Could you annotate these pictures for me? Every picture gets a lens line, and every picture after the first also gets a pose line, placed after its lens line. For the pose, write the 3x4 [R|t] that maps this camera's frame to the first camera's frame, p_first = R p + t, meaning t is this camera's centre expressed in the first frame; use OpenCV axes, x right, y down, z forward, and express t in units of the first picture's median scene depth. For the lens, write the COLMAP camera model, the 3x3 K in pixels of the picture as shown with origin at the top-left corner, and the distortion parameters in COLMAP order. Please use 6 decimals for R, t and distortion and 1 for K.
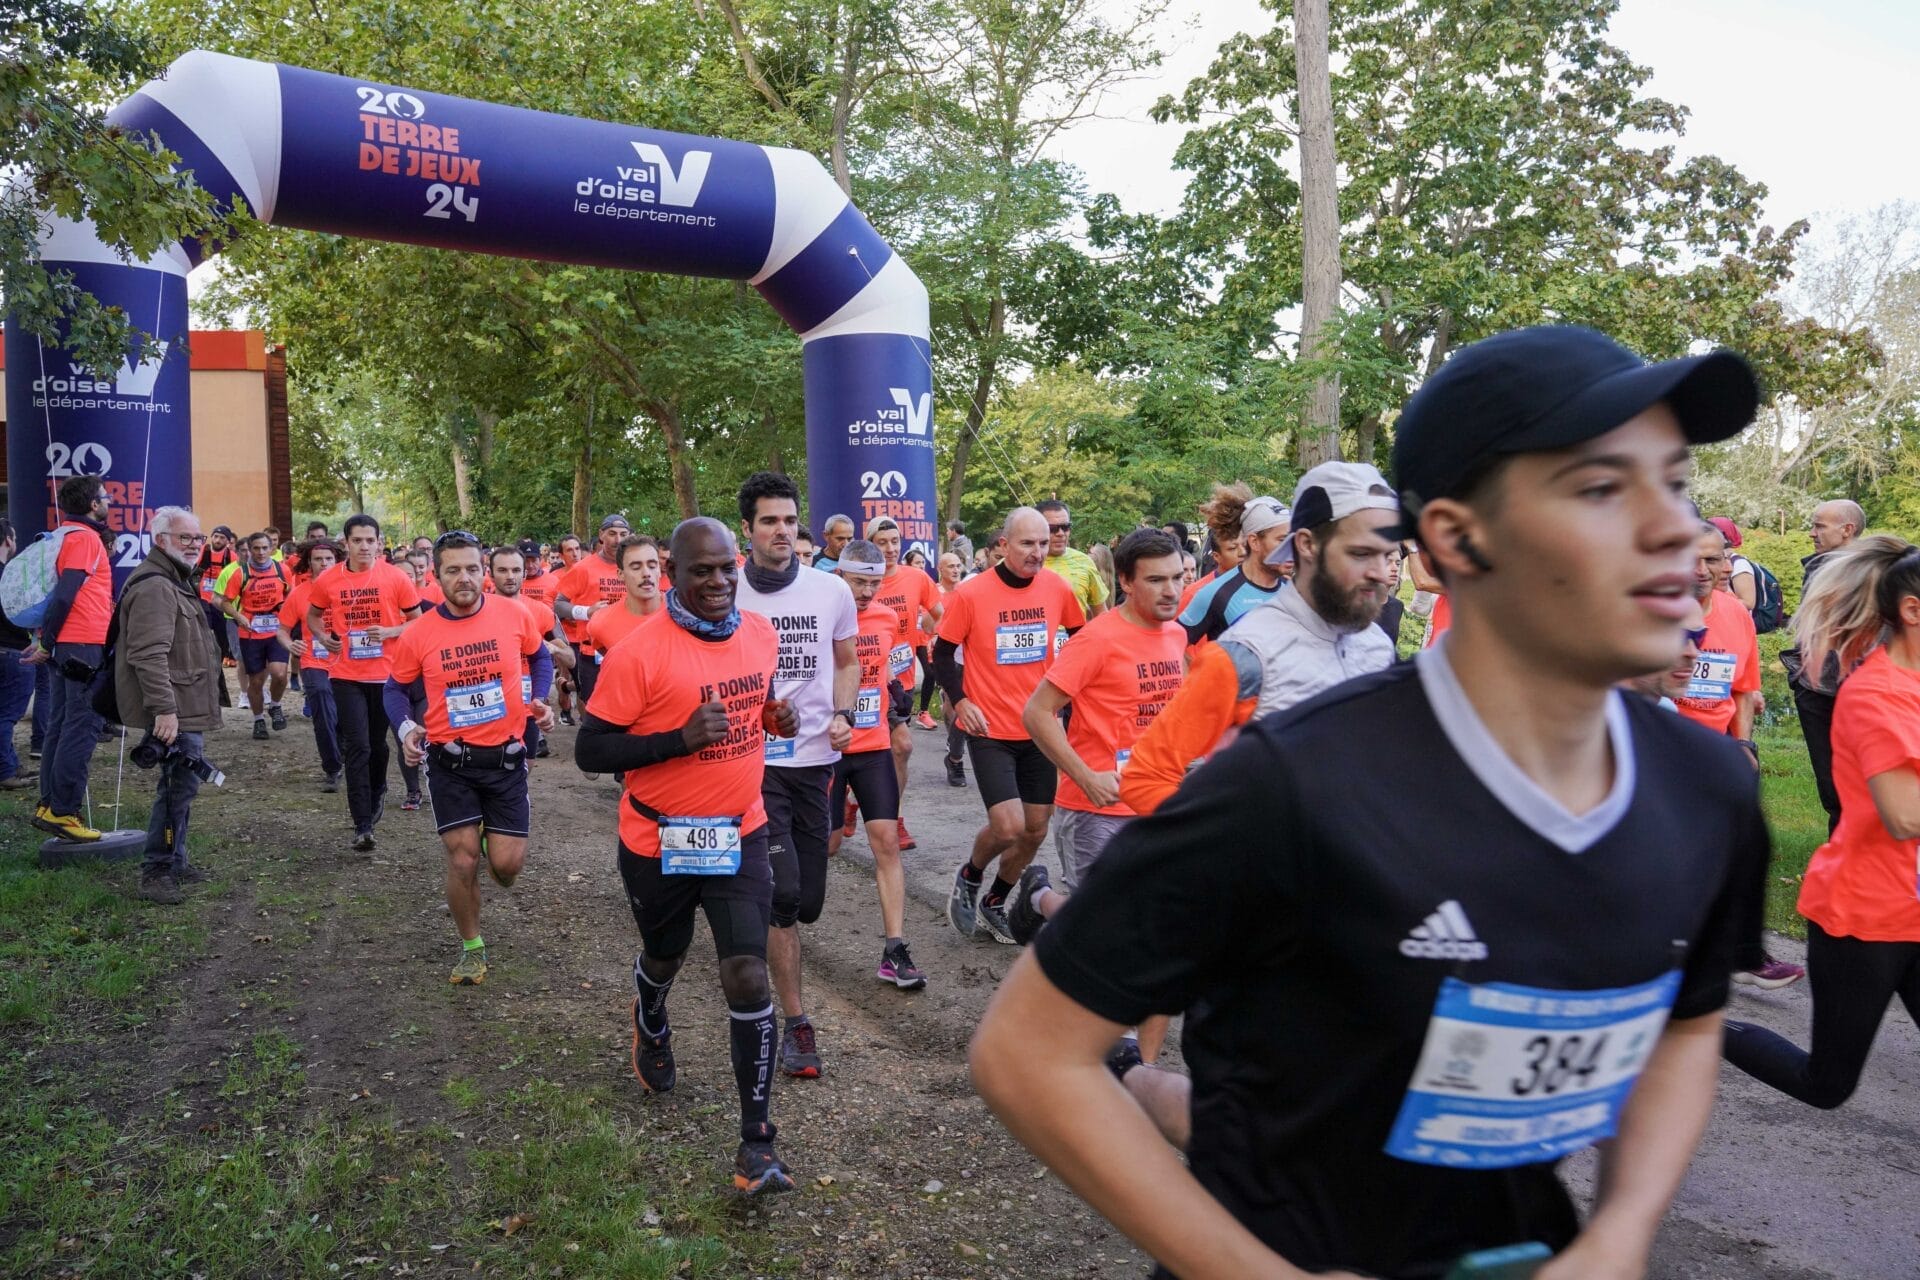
lens RADIAL K [[1532.8, 0, 955.9], [0, 1532.8, 646.6], [0, 0, 1]] dist [-0.028028, 0.018737]
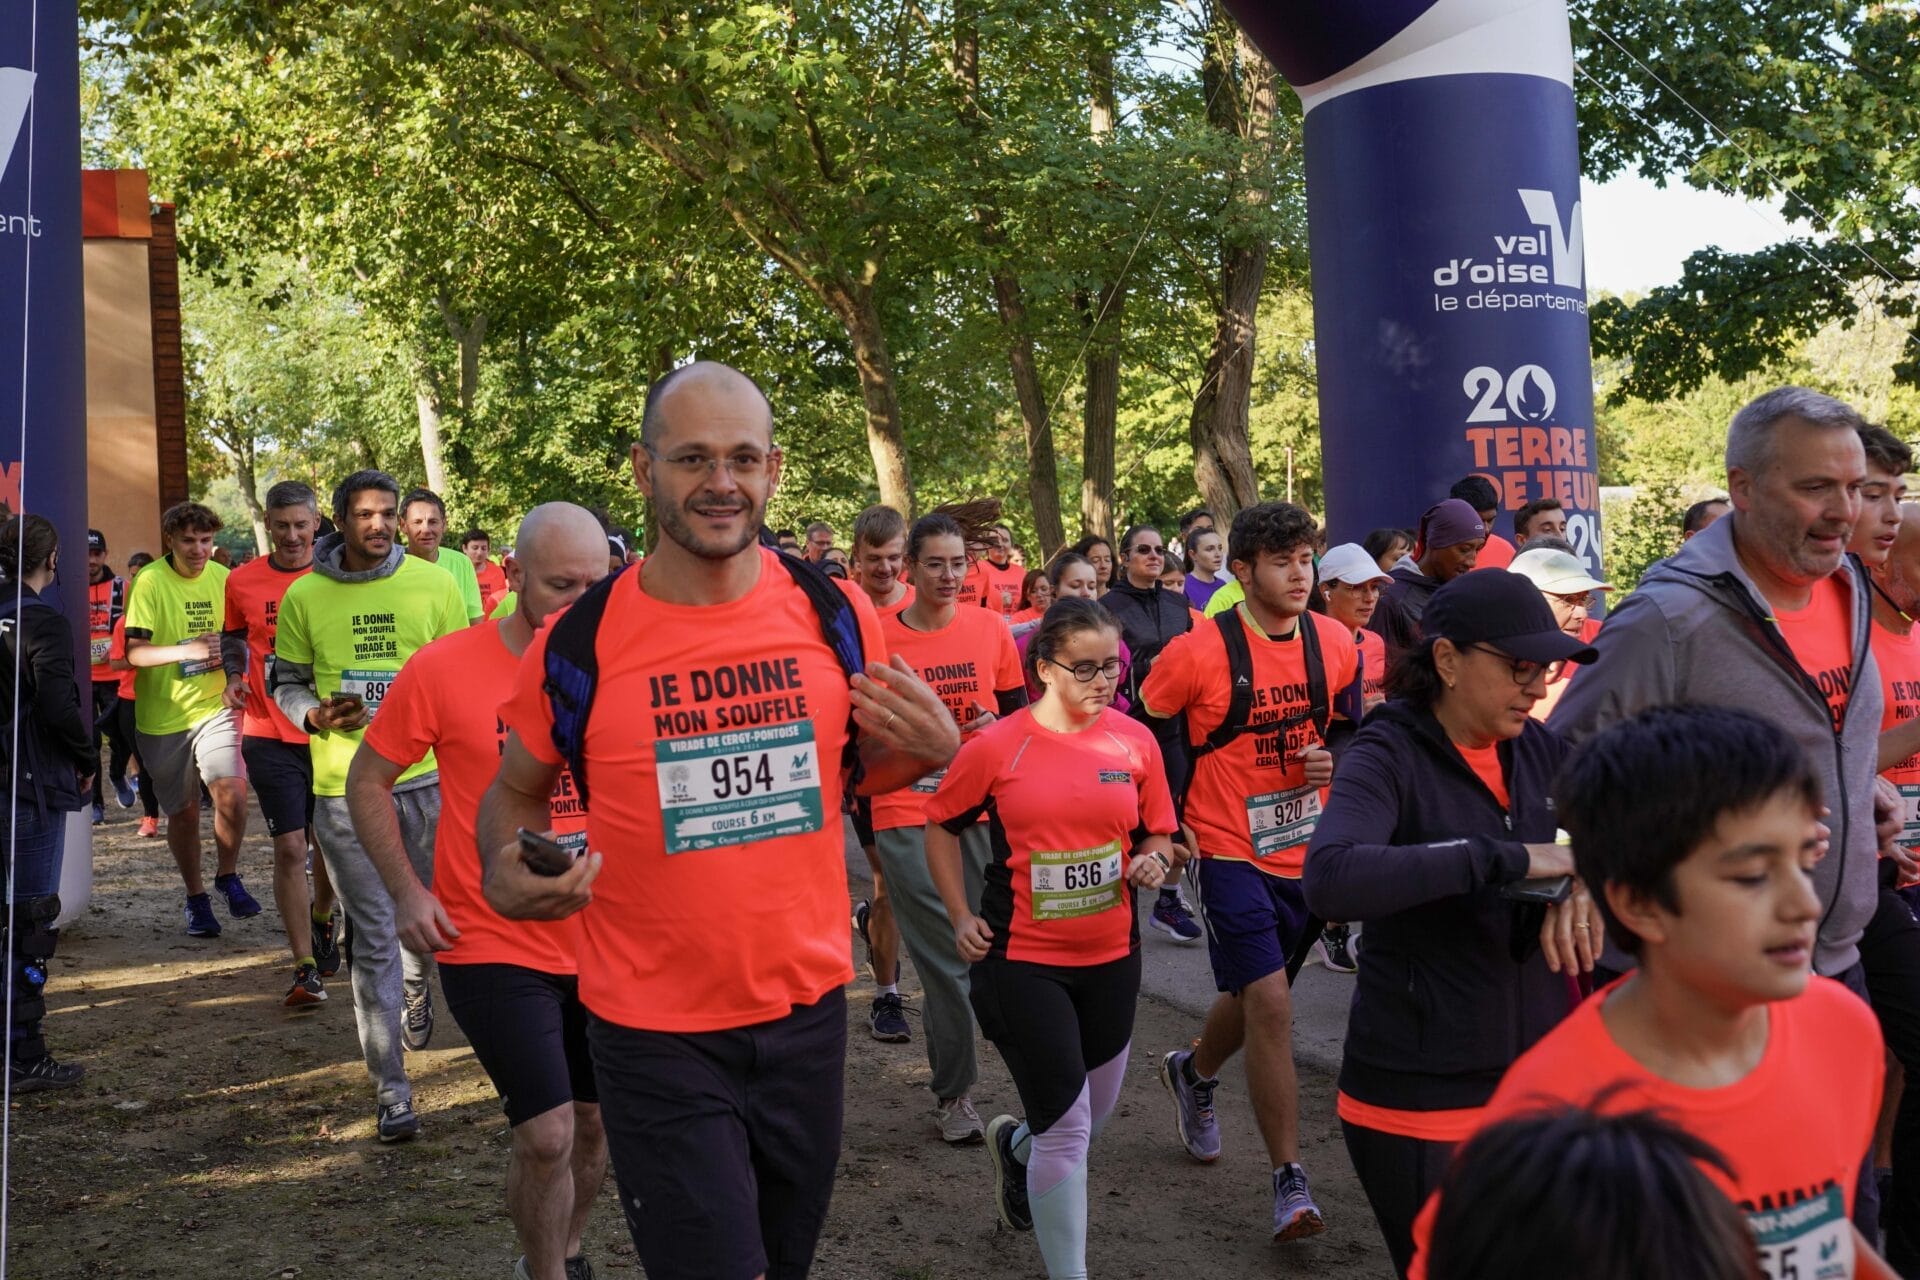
lens RADIAL K [[2153.9, 0, 960.8], [0, 2153.9, 641.9], [0, 0, 1]] dist [-0.010672, 0.000000]
pose [[0.999107, -0.014999, -0.039509, -0.141558], [0.014377, 0.999769, -0.015989, -0.016088], [0.039739, 0.015407, 0.999091, 0.249235]]
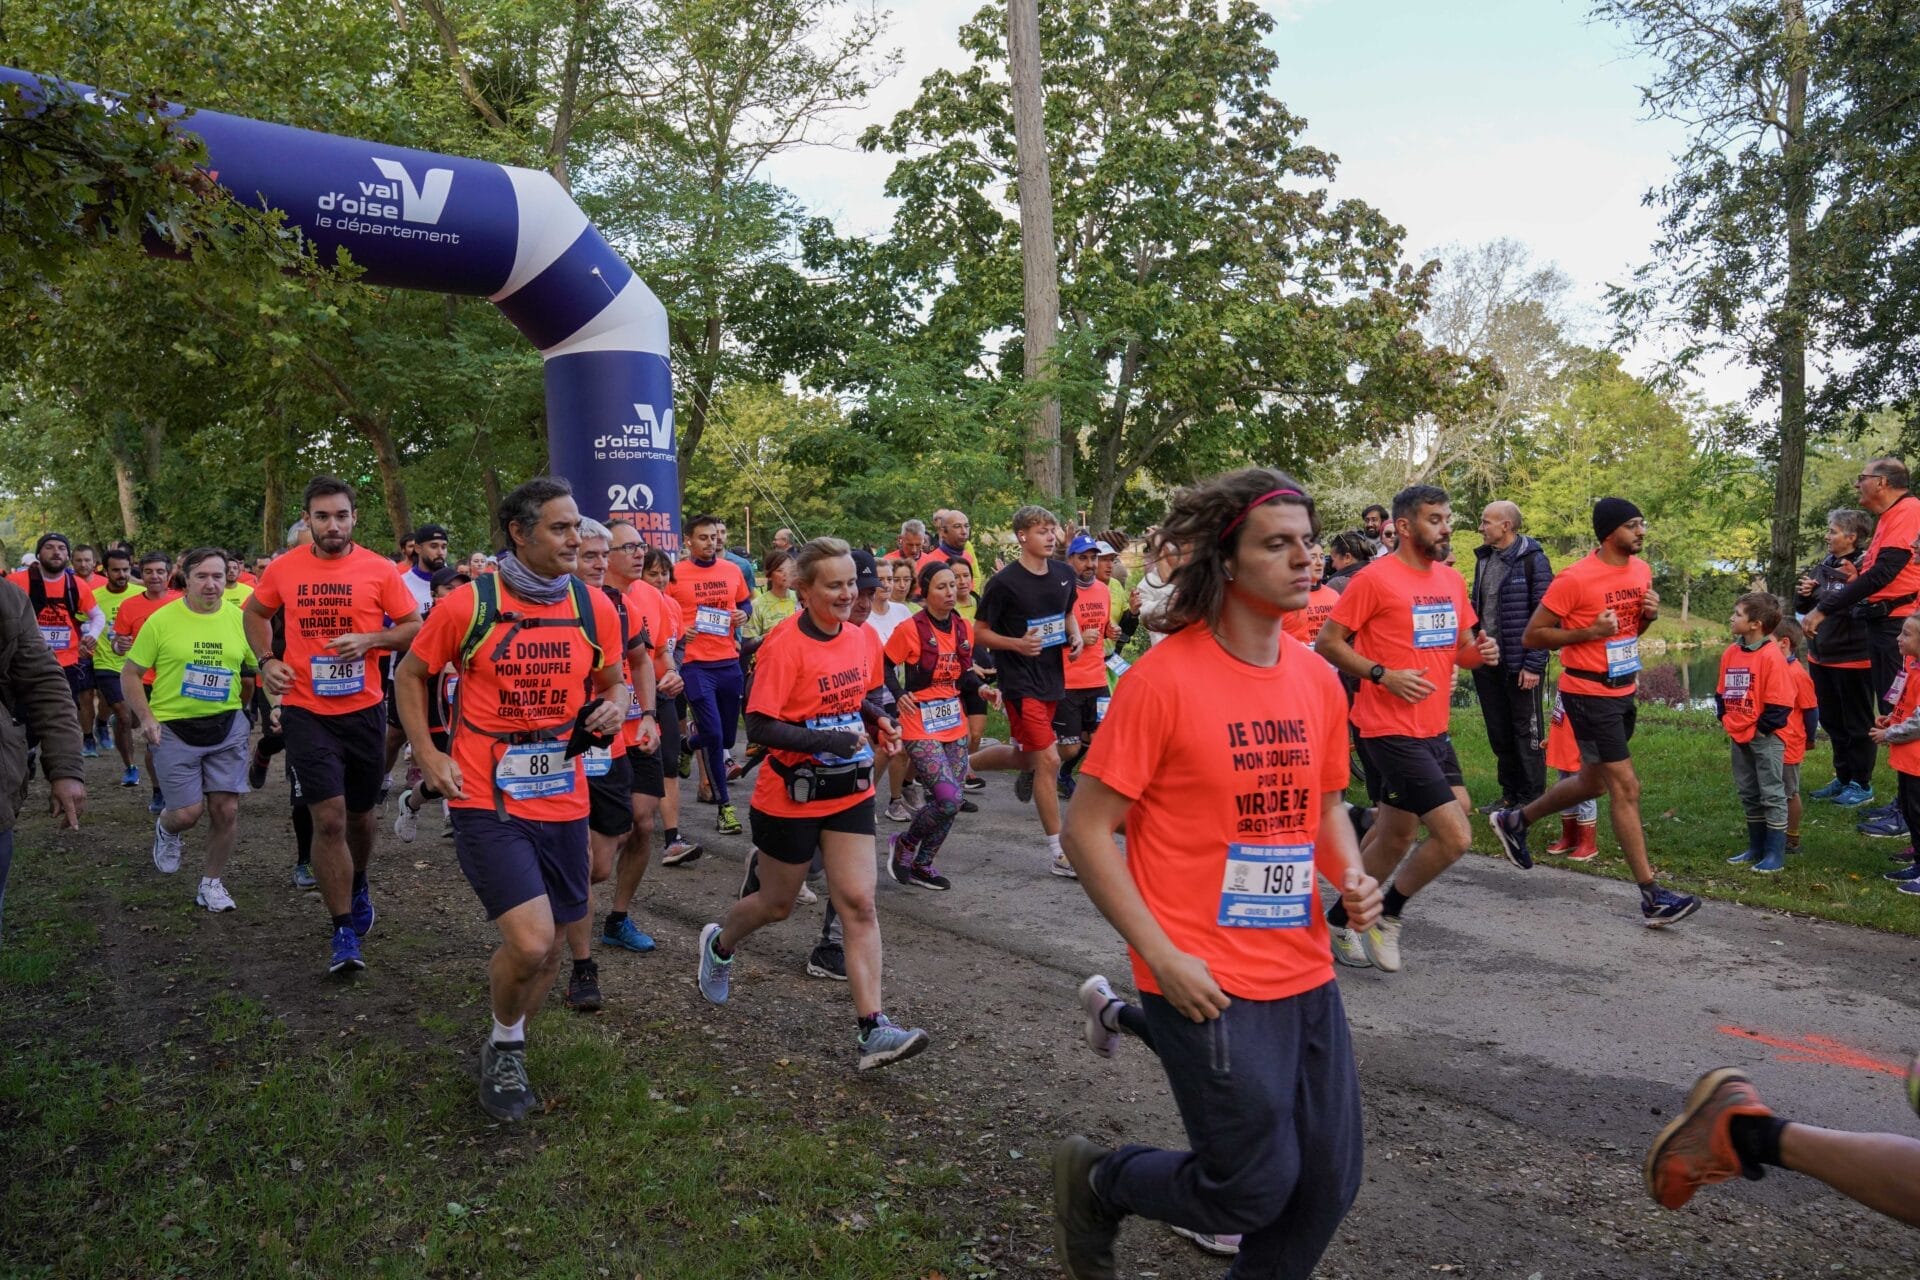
lens RADIAL K [[1532.8, 0, 956.2], [0, 1532.8, 649.1], [0, 0, 1]] dist [-0.028028, 0.018737]
pose [[0.978626, -0.025466, 0.204066, -0.033849], [0.027086, 0.999620, -0.005148, 0.005675], [-0.203857, 0.010566, 0.978944, -0.038856]]
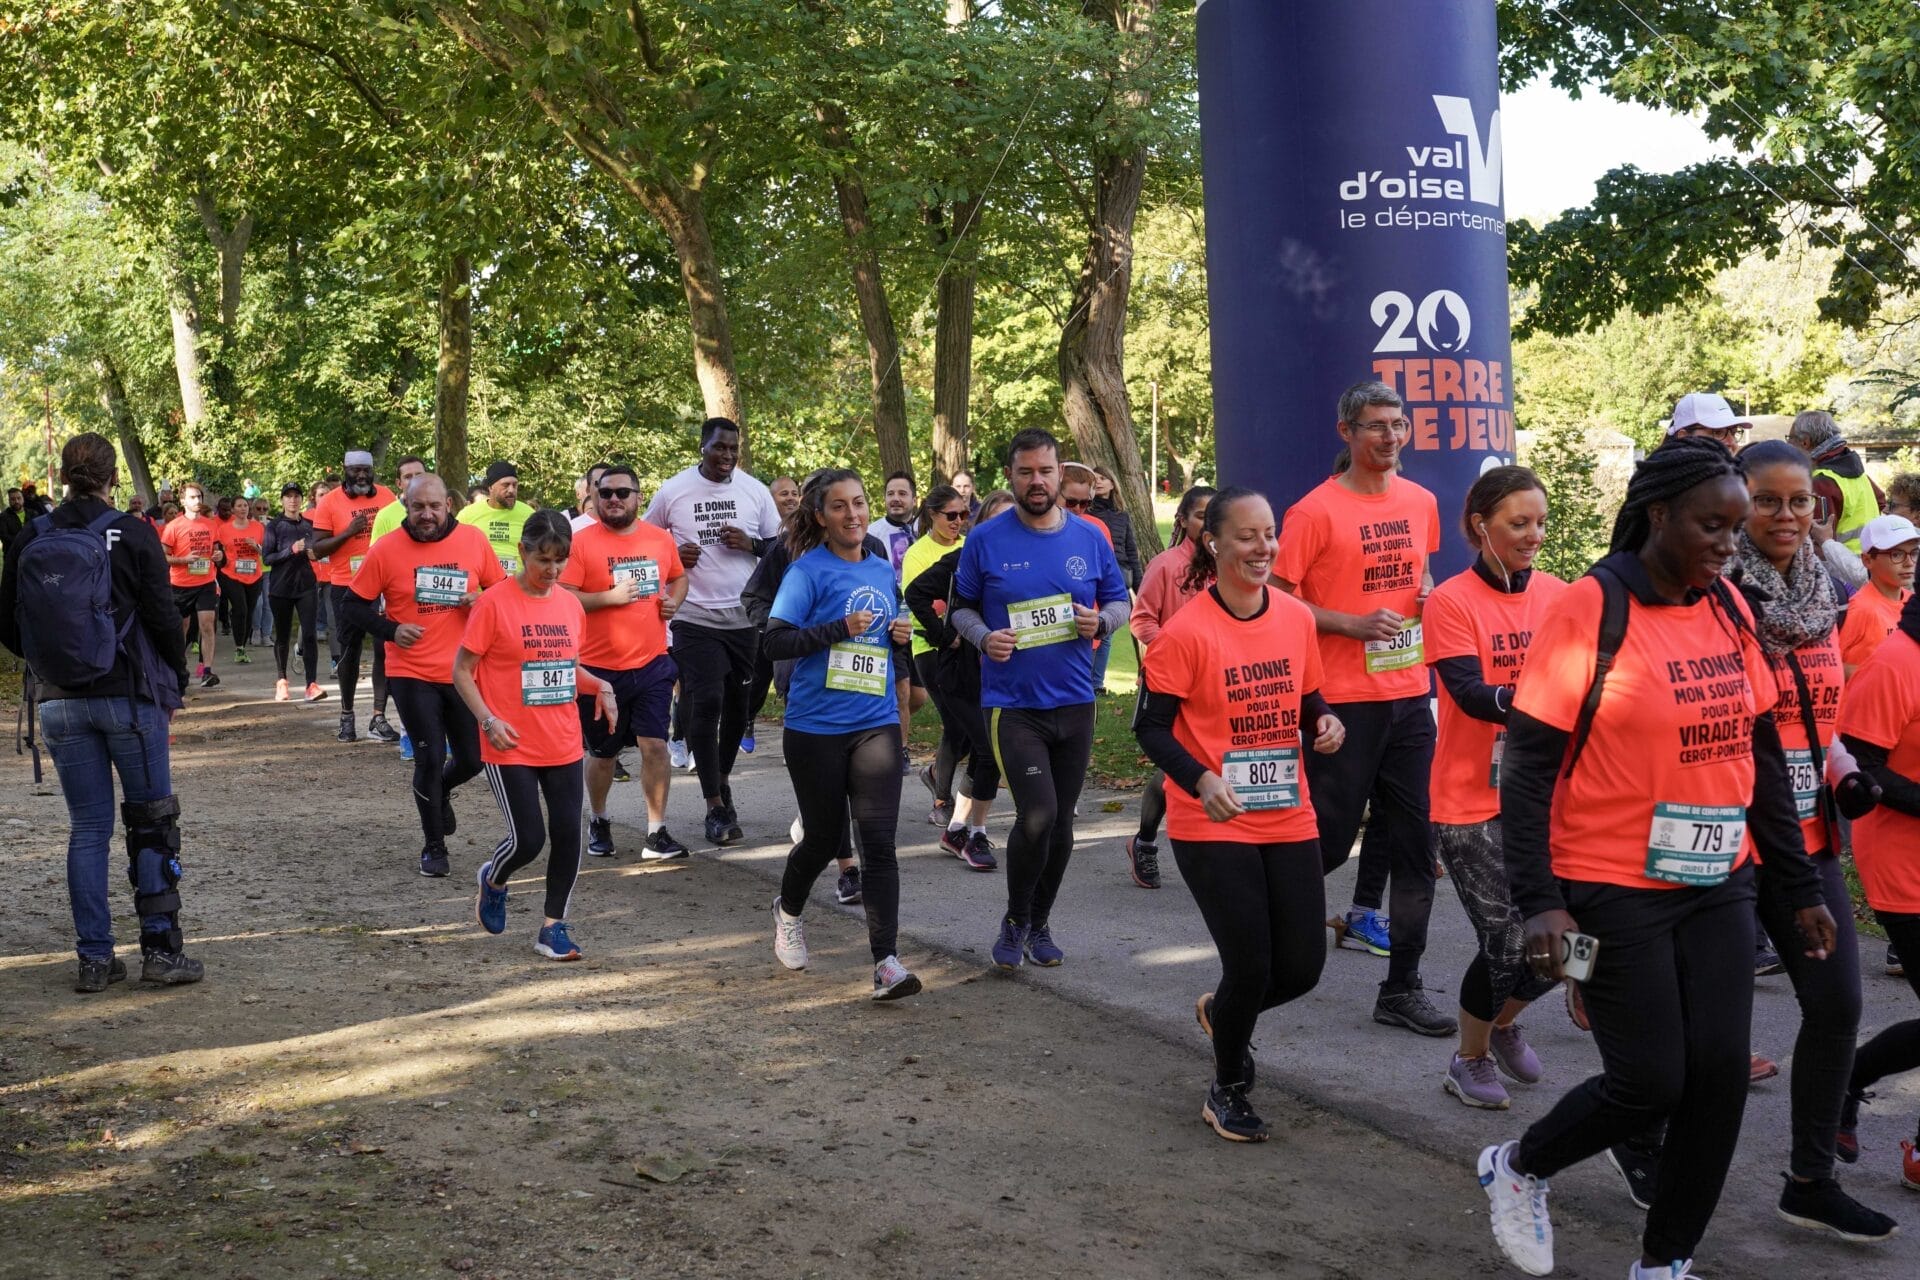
lens RADIAL K [[2408.0, 0, 942.8], [0, 2408.0, 651.3], [0, 0, 1]] dist [-0.013234, 0.000000]
pose [[0.999615, -0.007986, 0.026582, -0.147449], [0.007794, 0.999943, 0.007306, -0.015034], [-0.026639, -0.007096, 0.999620, 0.249206]]
